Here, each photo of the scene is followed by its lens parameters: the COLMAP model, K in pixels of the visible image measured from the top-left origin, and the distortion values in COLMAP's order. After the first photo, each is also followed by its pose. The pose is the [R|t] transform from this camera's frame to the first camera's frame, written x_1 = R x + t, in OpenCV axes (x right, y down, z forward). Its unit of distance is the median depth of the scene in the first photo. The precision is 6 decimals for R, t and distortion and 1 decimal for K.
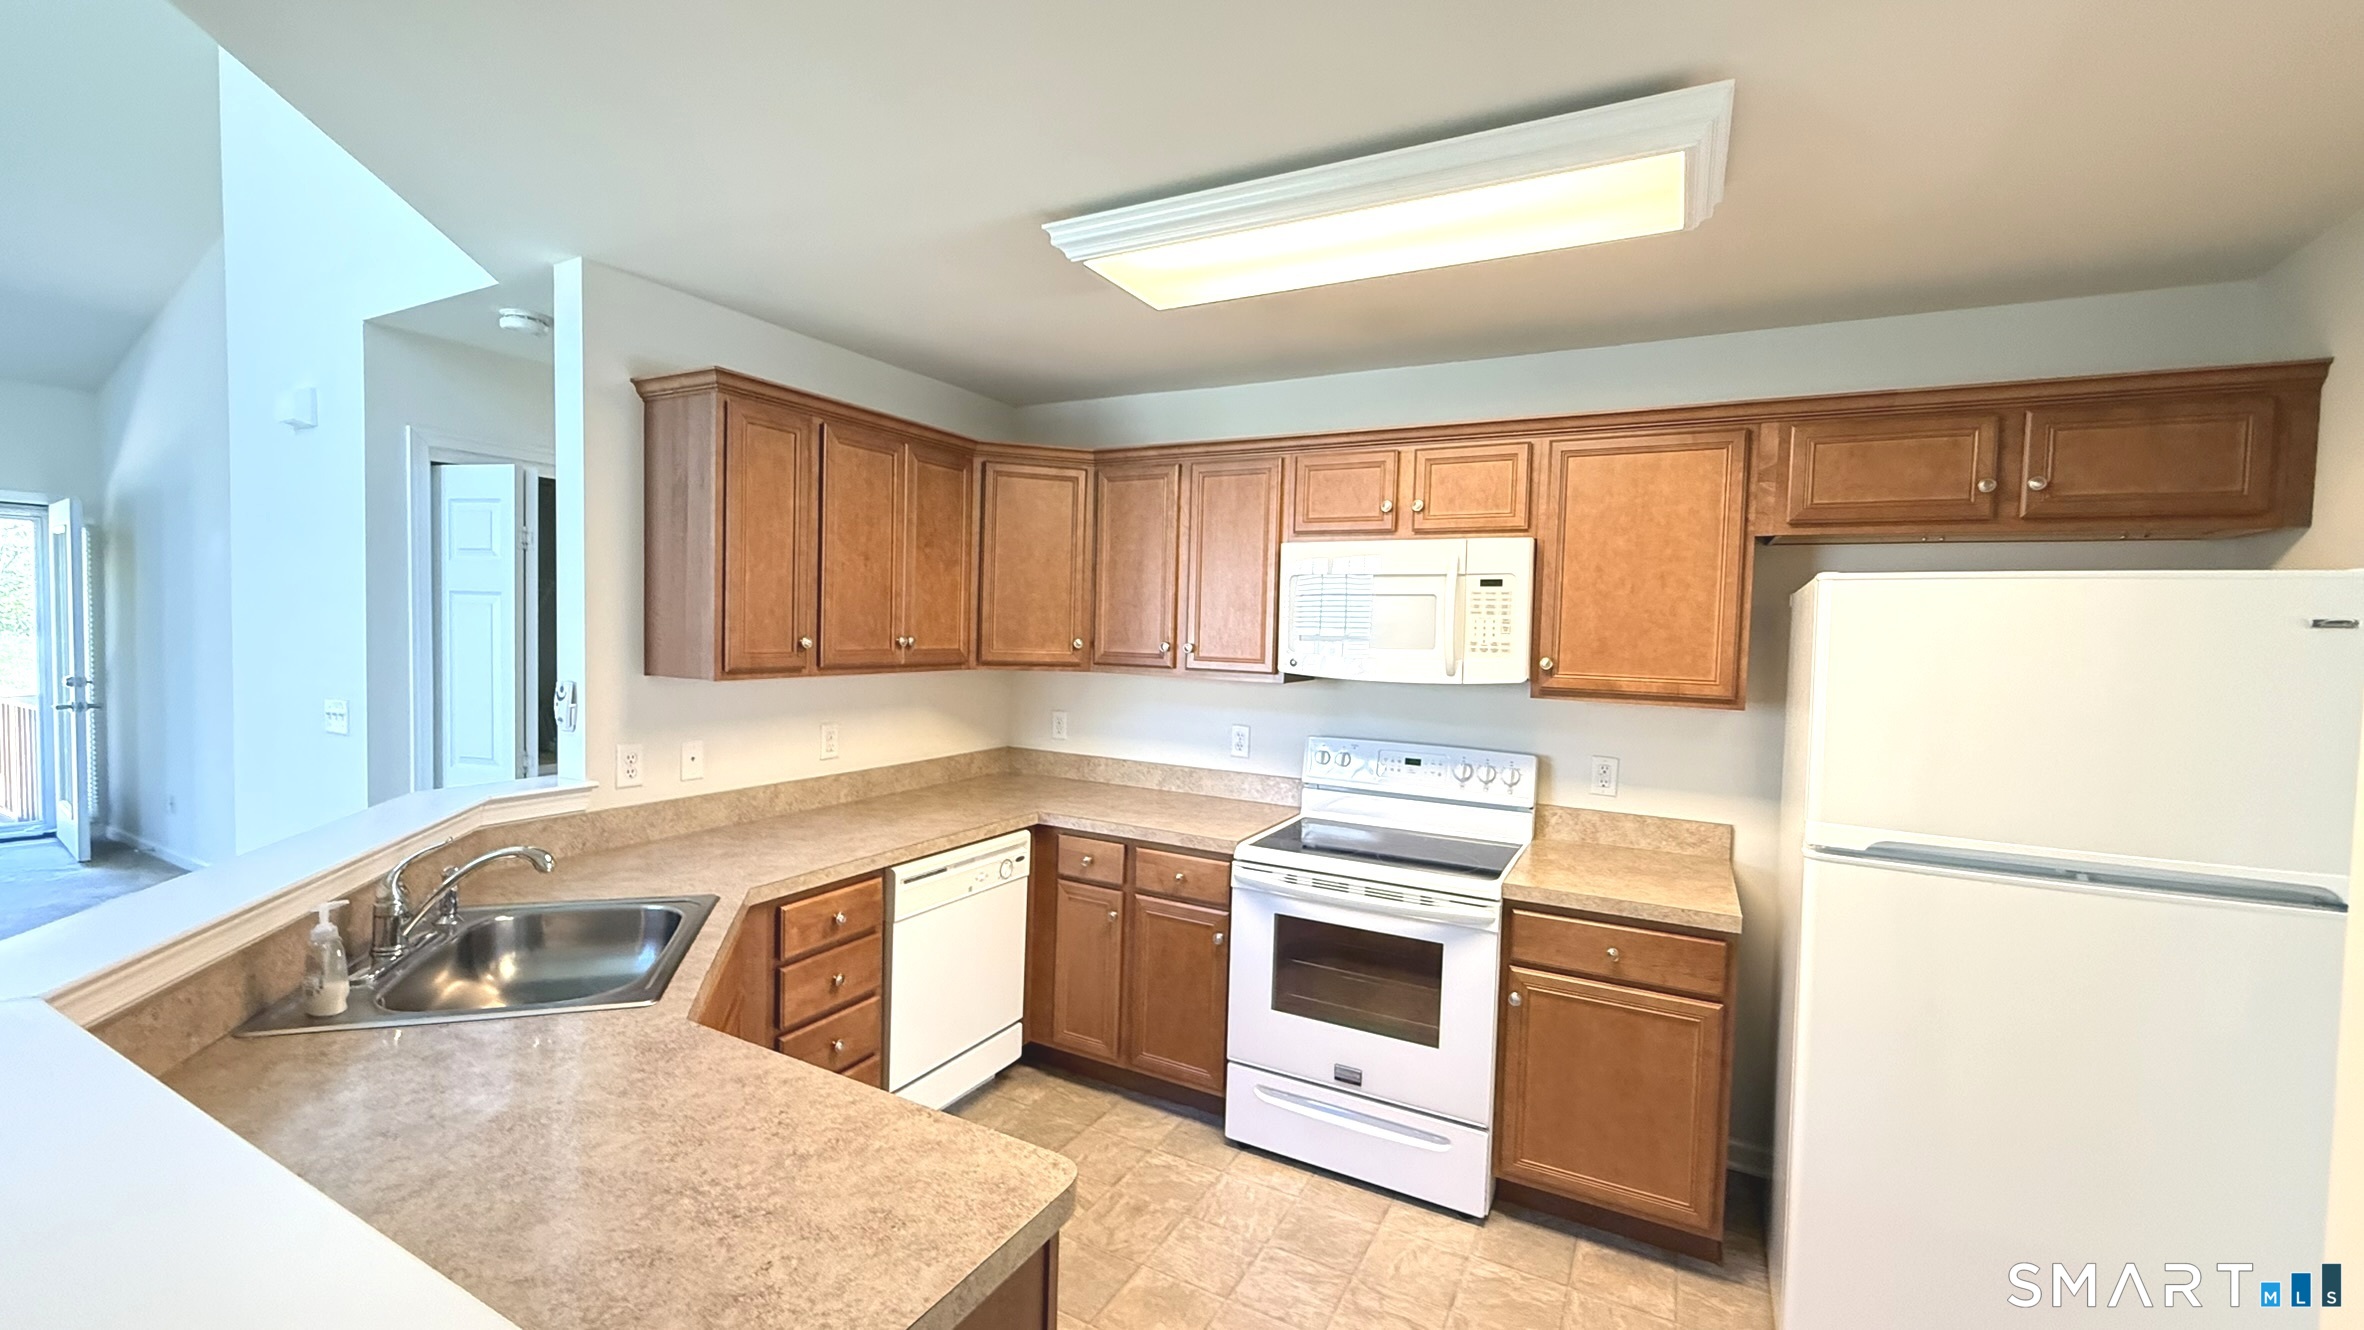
lens RADIAL K [[943.5, 0, 1171.8], [0, 943.5, 664.3], [0, 0, 1]] dist [0.000112, 0.000250]
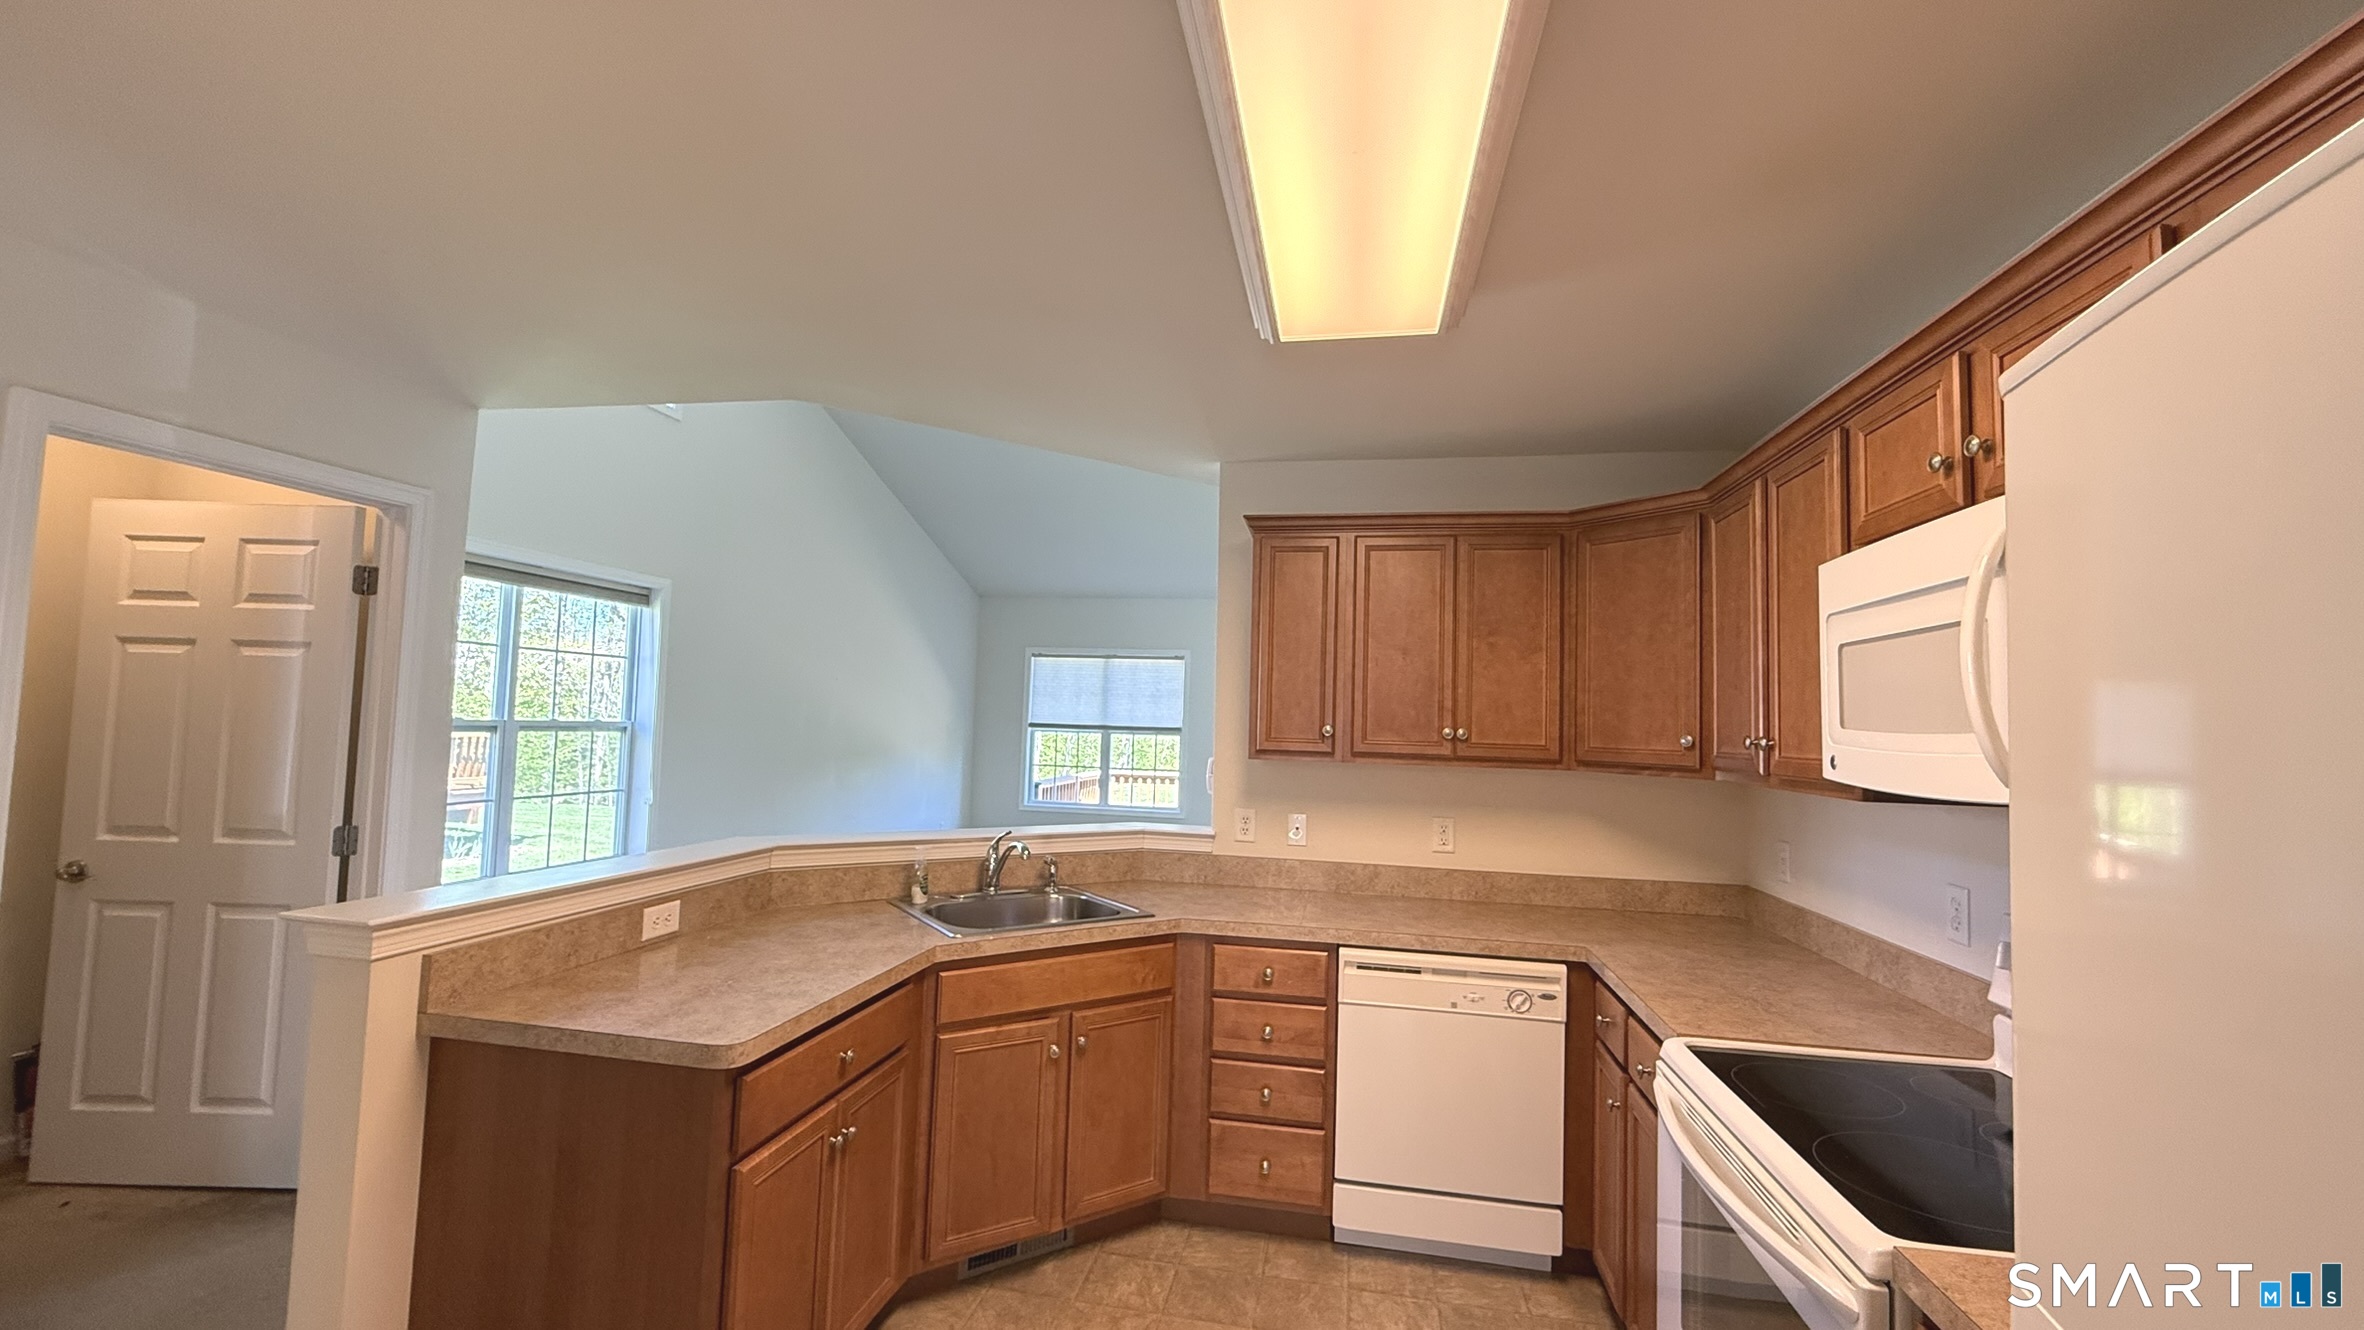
lens RADIAL K [[943.5, 0, 1176.1], [0, 943.5, 665.8], [0, 0, 1]] dist [0.000112, 0.000250]
pose [[0.308582, -0.078030, -0.947992, 0.612743], [-0.063053, 0.992760, -0.102239, 0.026242], [0.949106, 0.091323, 0.301428, 0.465275]]
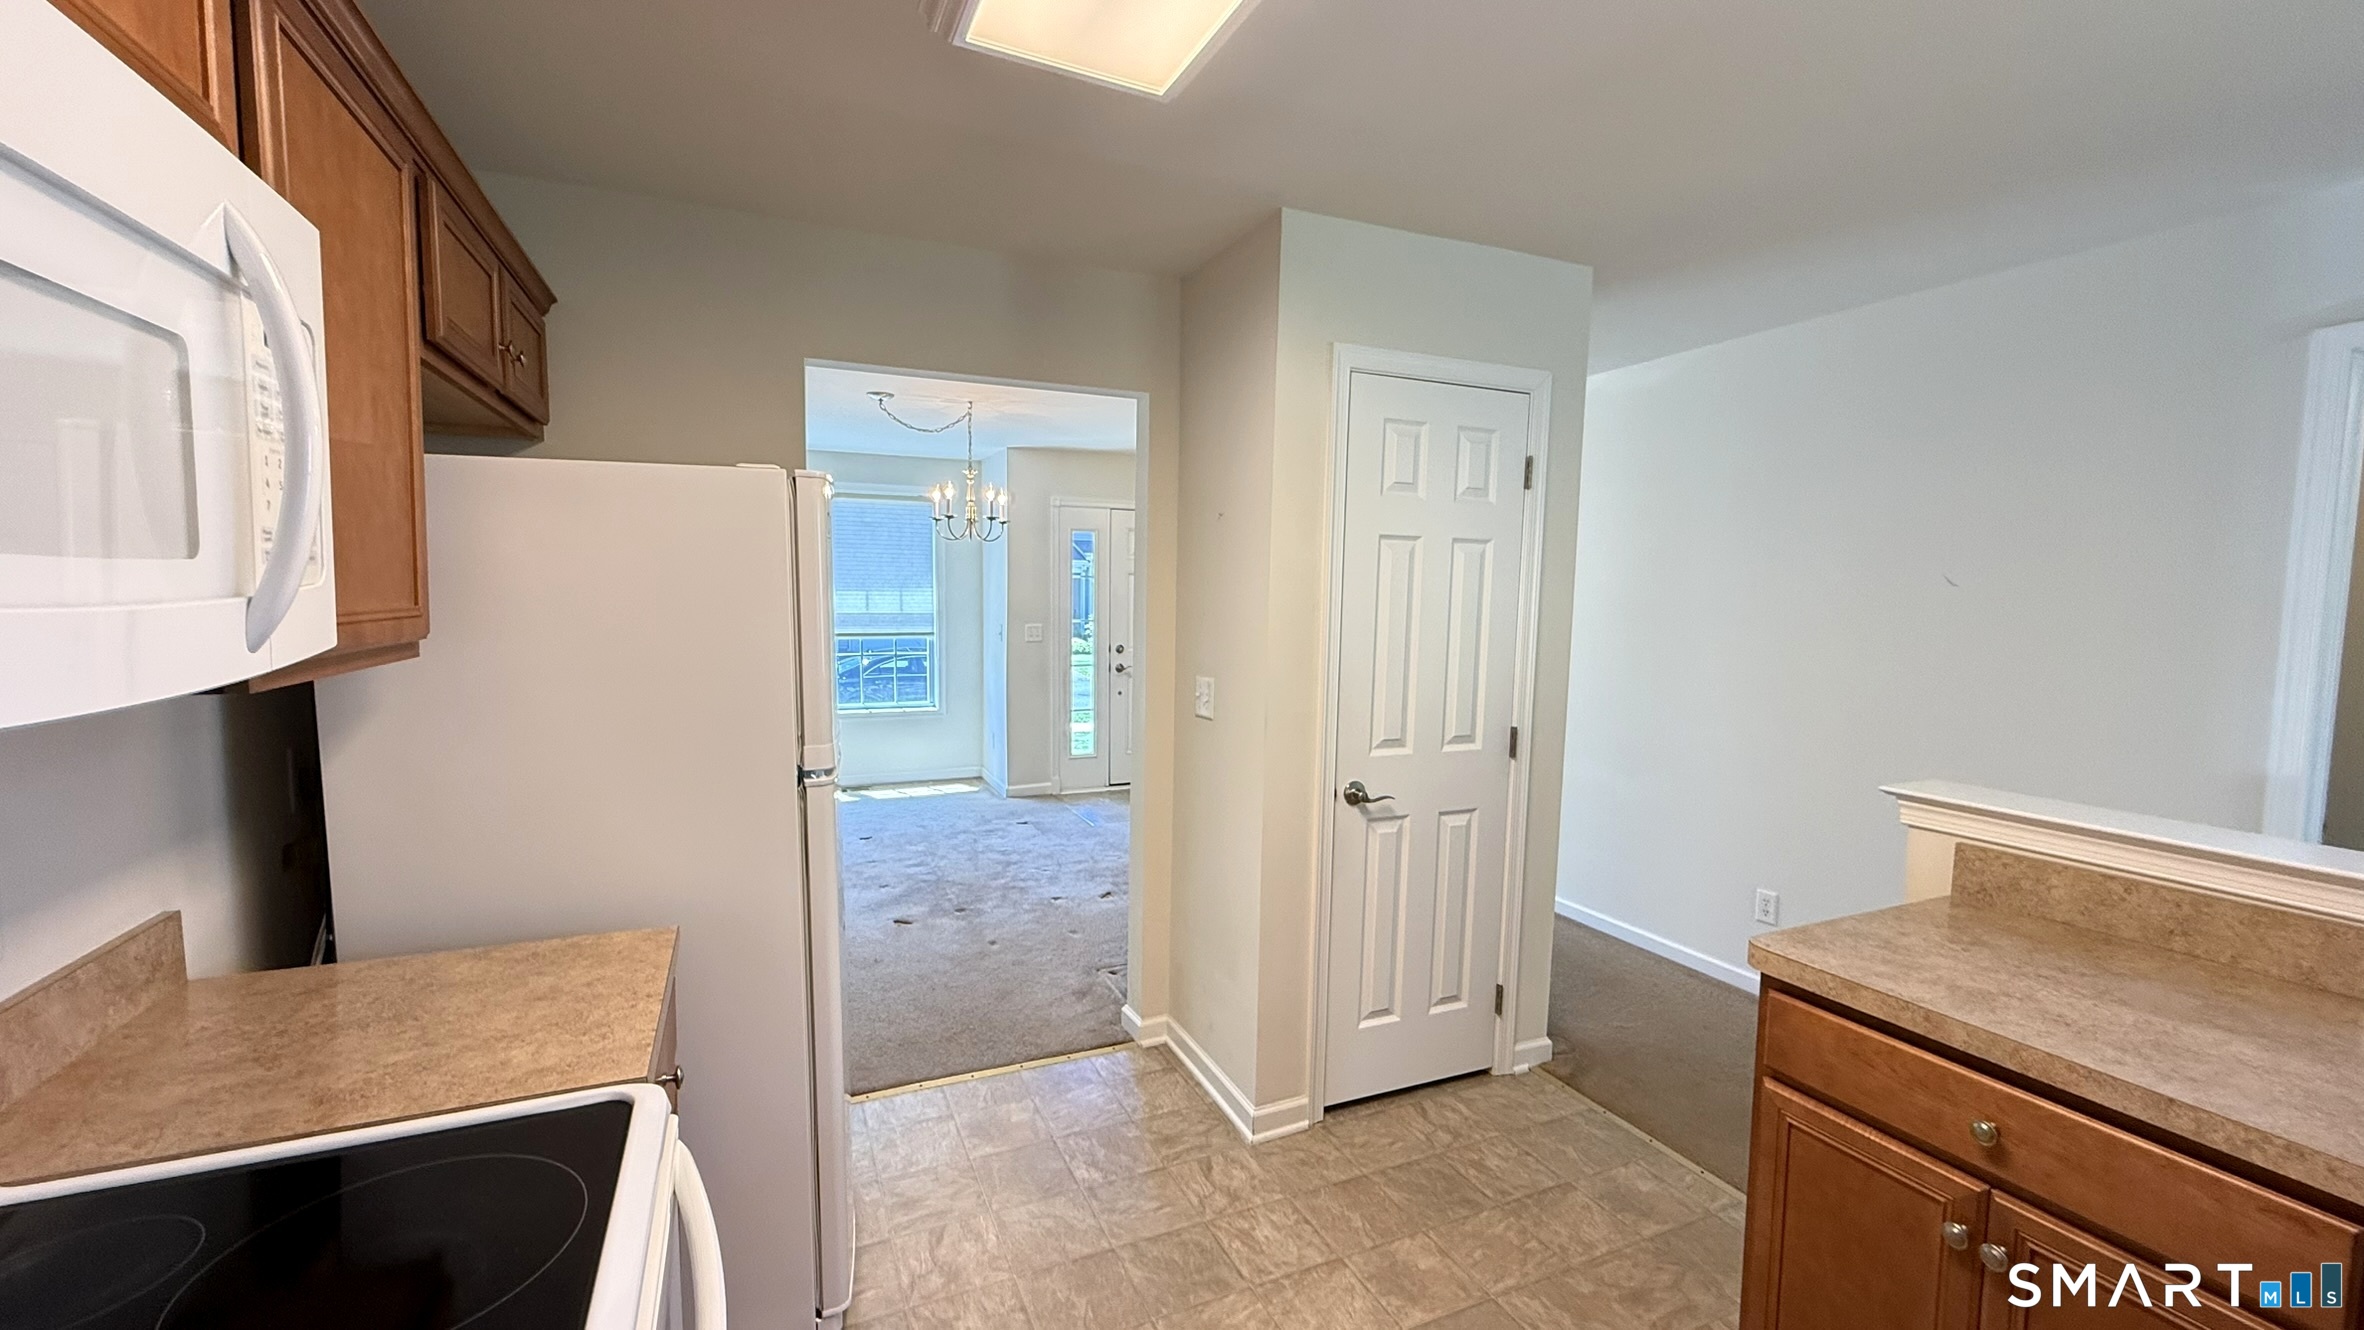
lens RADIAL K [[943.5, 0, 1173.7], [0, 943.5, 674.9], [0, 0, 1]] dist [0.000112, 0.000250]
pose [[-0.793360, -0.090422, 0.602000, -0.093142], [-0.003229, 0.989518, 0.144373, -0.030739], [-0.608744, 0.112597, -0.785336, 1.057840]]
